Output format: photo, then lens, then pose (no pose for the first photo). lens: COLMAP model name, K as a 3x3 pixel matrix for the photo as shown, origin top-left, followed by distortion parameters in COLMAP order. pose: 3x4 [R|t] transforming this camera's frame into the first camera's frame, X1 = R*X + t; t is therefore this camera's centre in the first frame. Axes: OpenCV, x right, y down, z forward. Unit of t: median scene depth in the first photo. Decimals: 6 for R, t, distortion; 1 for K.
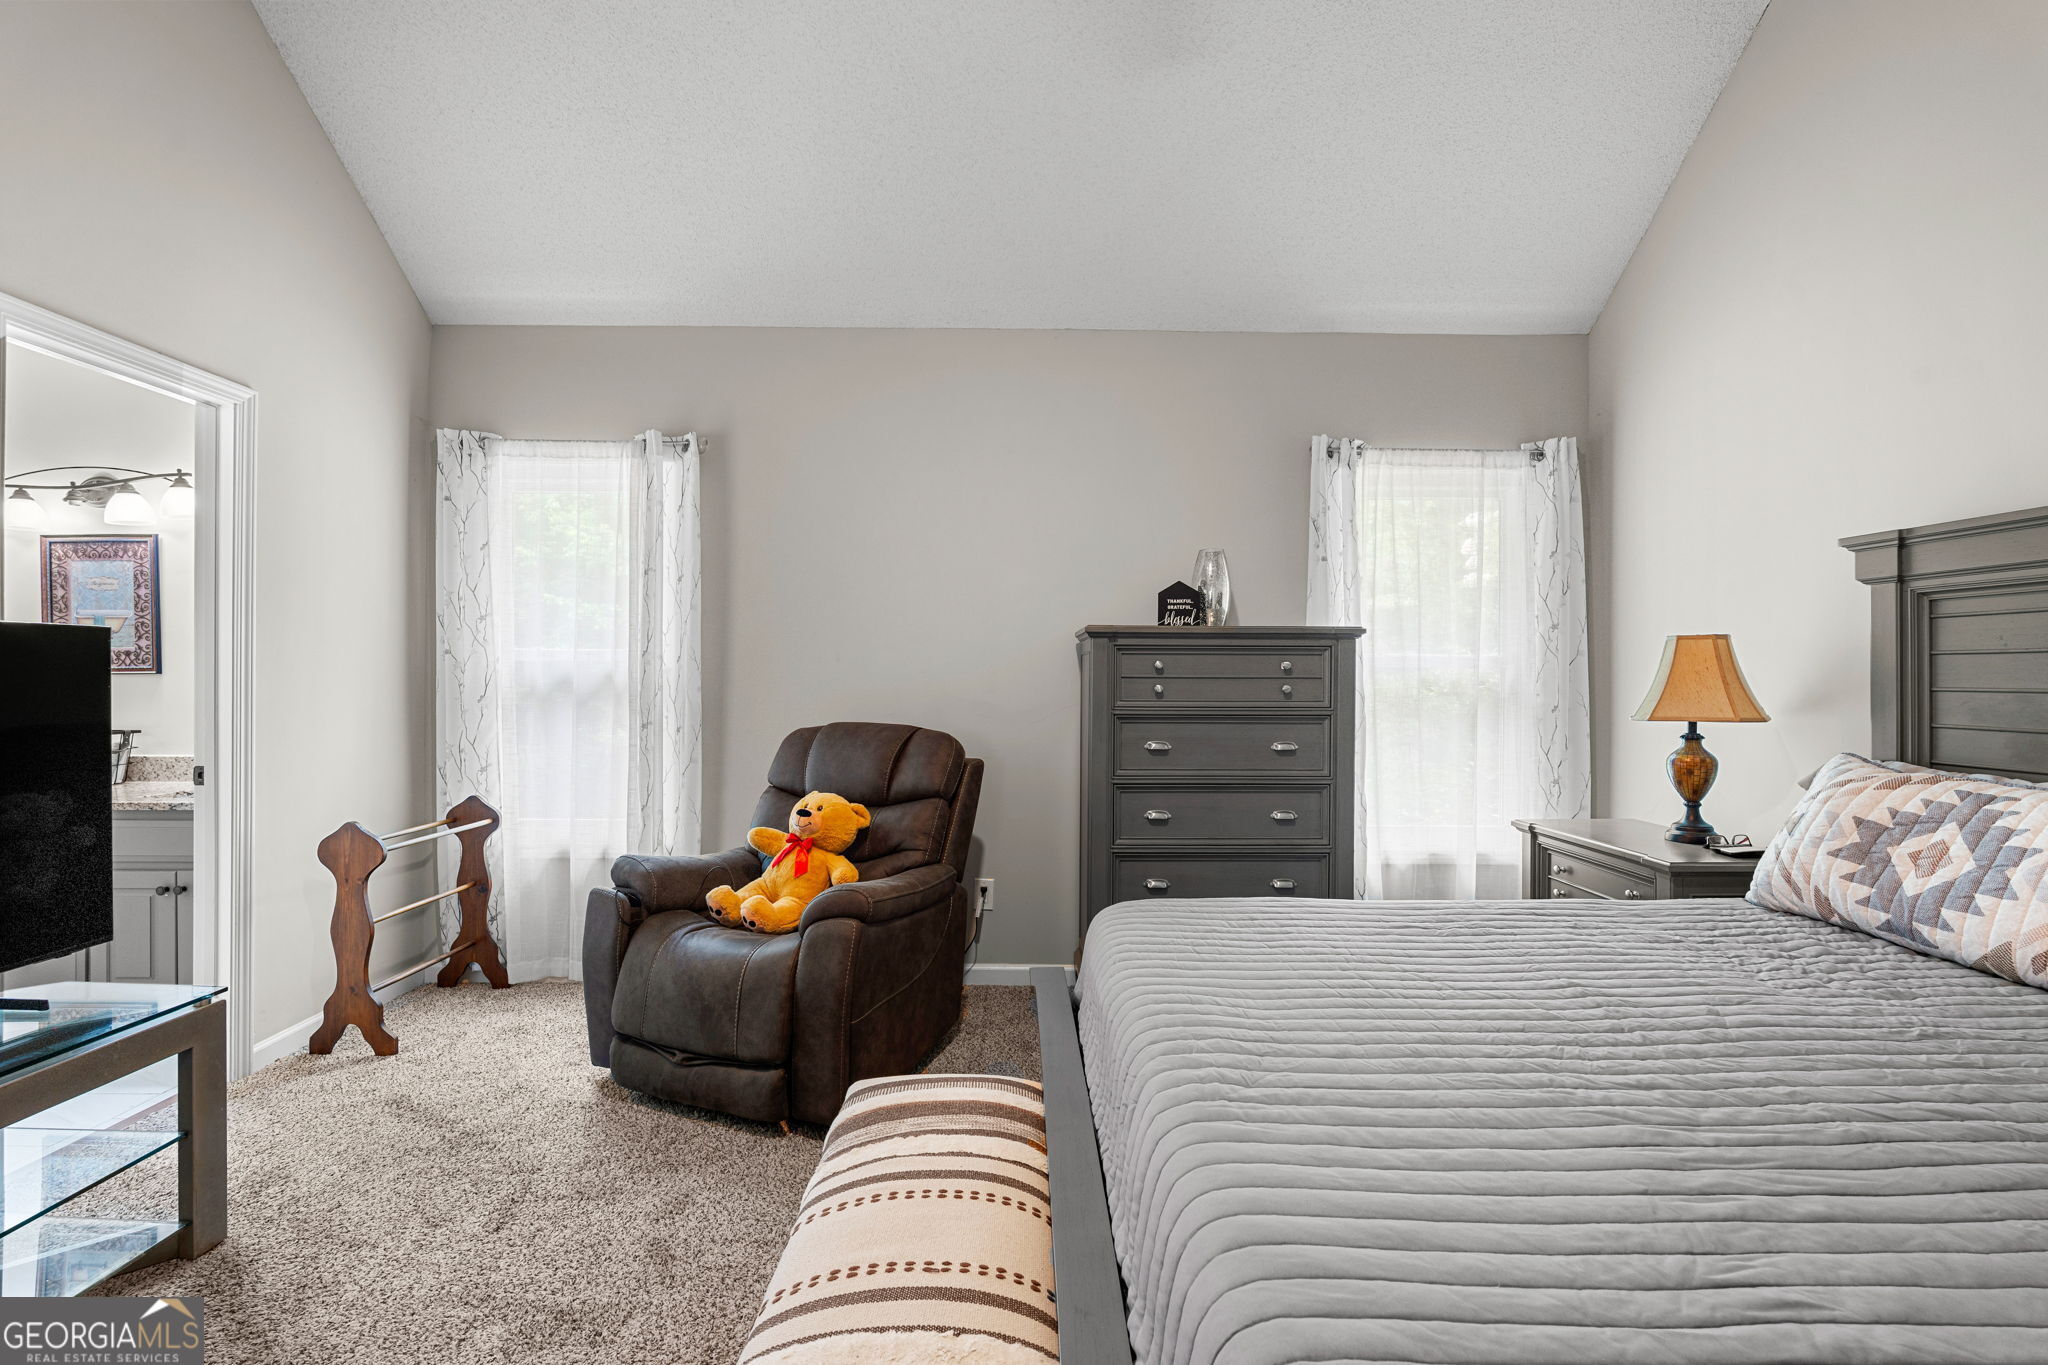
lens RADIAL K [[890.9, 0, 1016.3], [0, 890.9, 684.3], [0, 0, 1]] dist [-0.003267, -0.000642]
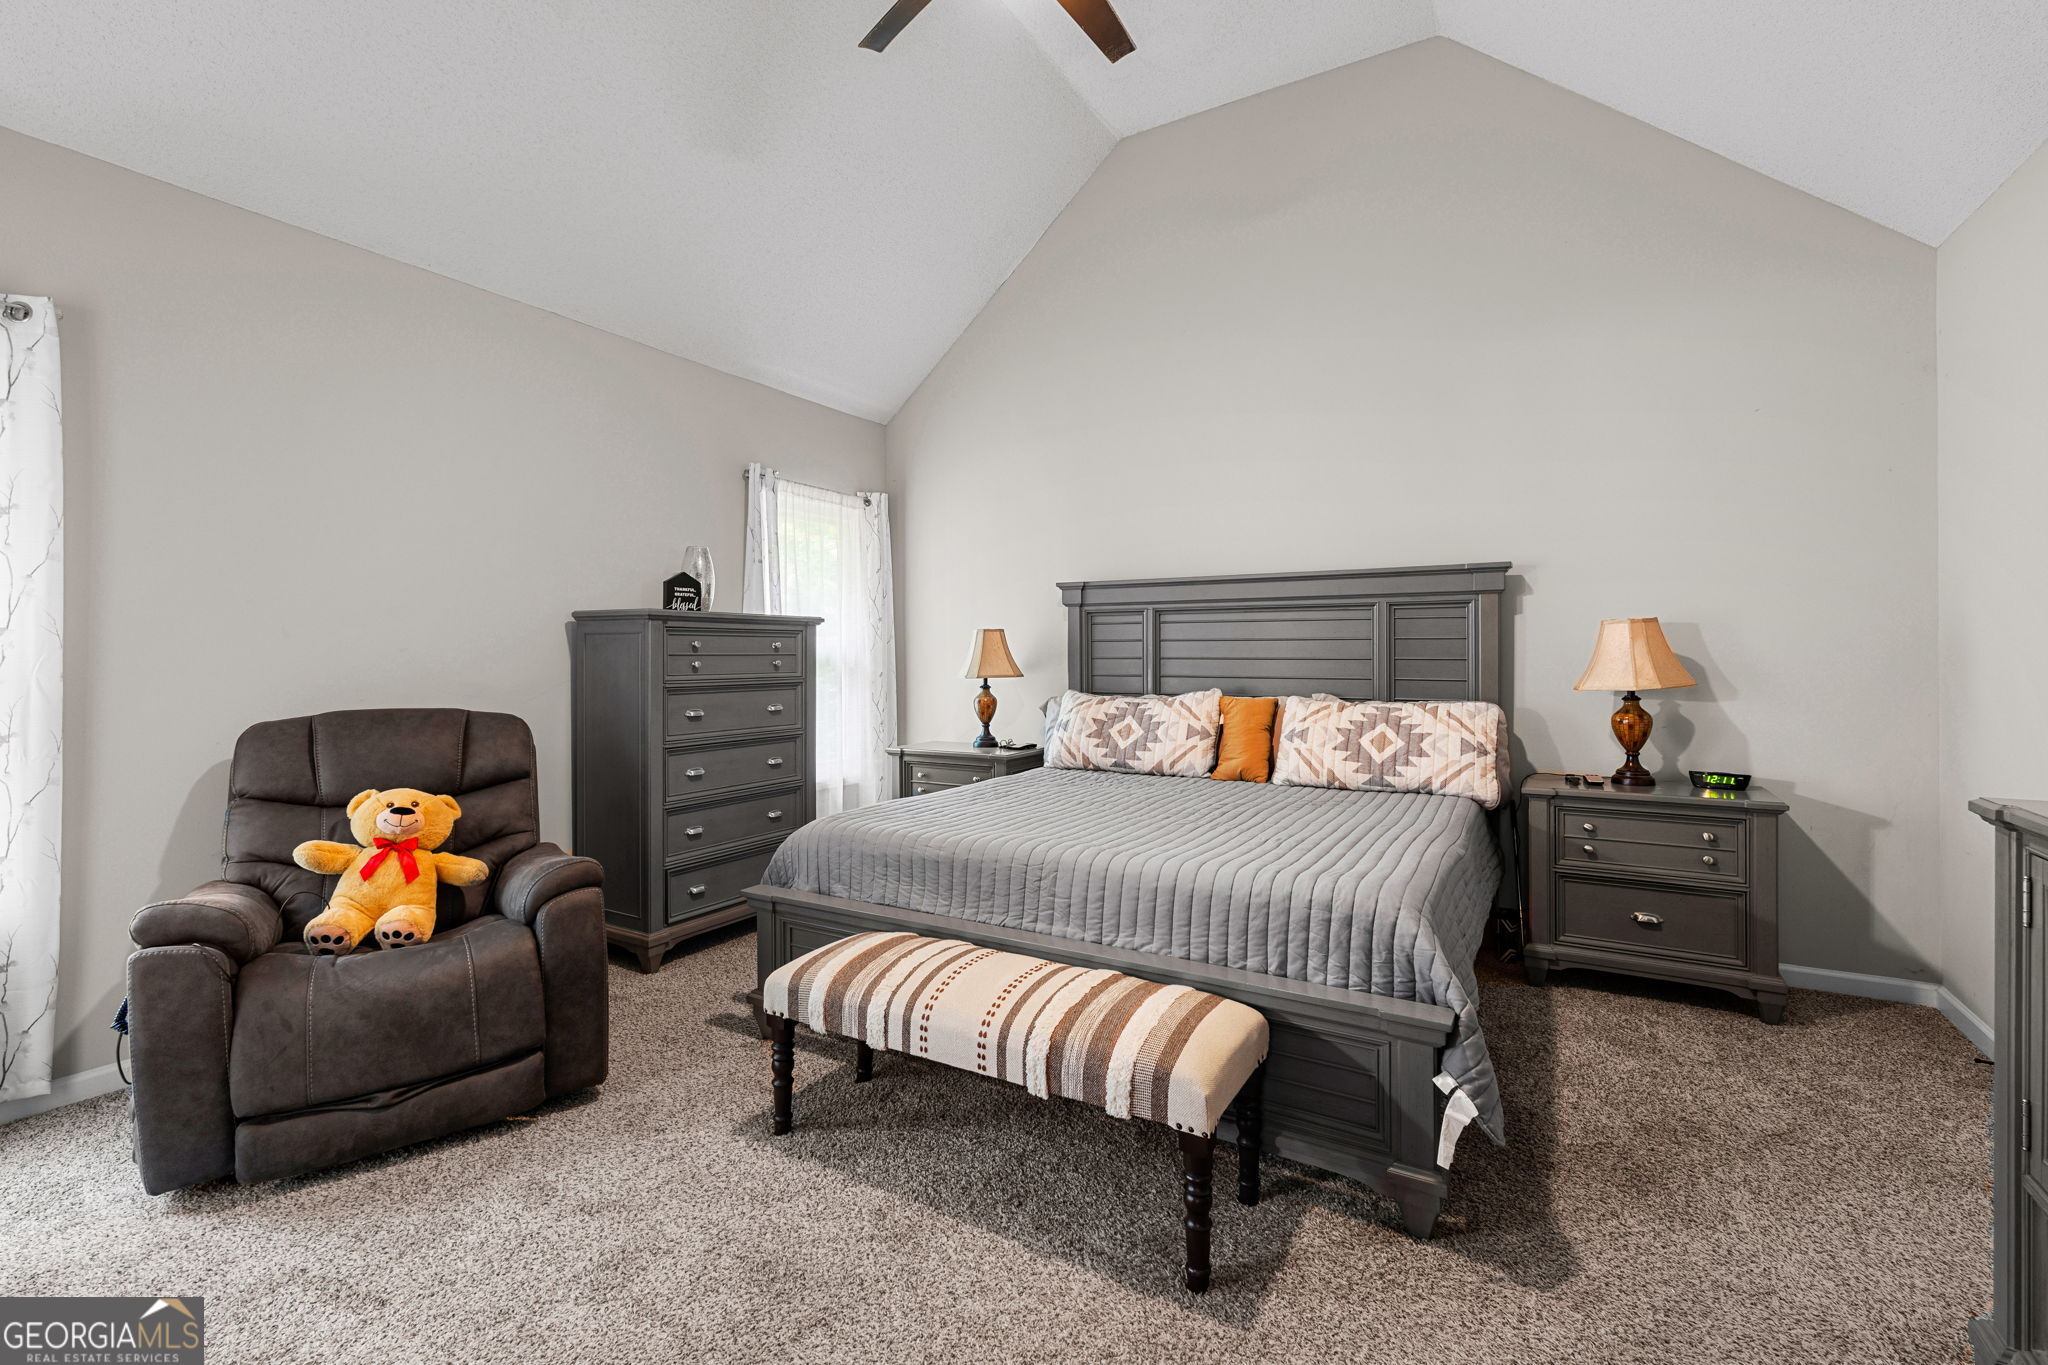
lens RADIAL K [[897.2, 0, 1023.1], [0, 897.2, 659.1], [0, 0, 1]] dist [-0.004344, -0.000308]
pose [[0.521574, -0.010077, 0.853147, -0.735417], [0.012463, 0.999914, 0.004191, -0.001987], [-0.853115, 0.008447, 0.521654, 0.015022]]
